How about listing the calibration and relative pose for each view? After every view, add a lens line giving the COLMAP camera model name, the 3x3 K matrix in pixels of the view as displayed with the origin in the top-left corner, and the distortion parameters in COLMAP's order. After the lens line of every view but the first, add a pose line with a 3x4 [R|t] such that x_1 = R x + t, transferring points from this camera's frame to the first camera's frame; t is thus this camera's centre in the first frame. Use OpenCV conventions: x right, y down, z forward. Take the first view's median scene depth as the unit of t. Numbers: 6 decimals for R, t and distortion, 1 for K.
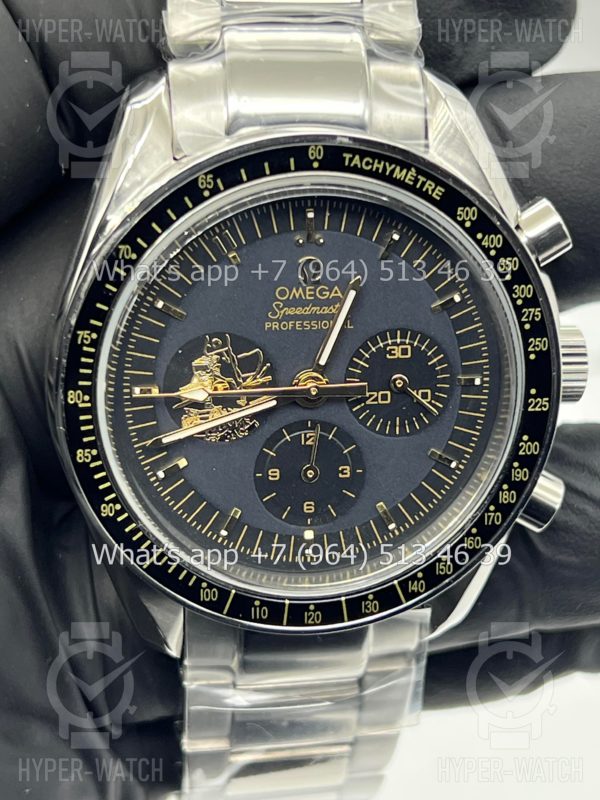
lens RADIAL K [[1861.2, 0, 299.0], [0, 1861.2, 399.6], [0, 0, 1]] dist [0.175498, 0.000000]
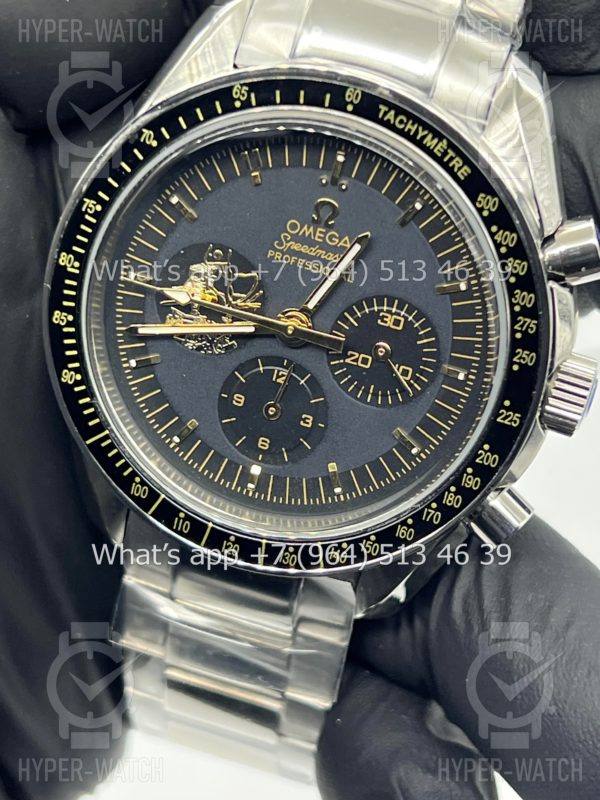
lens RADIAL K [[1861.2, 0, 300.5], [0, 1861.2, 400.9], [0, 0, 1]] dist [0.175498, 0.000000]
pose [[0.906753, 0.317940, -0.276972, 0.298411], [-0.319334, 0.946740, 0.041340, -0.011322], [0.275364, 0.050961, 0.959988, 0.050565]]
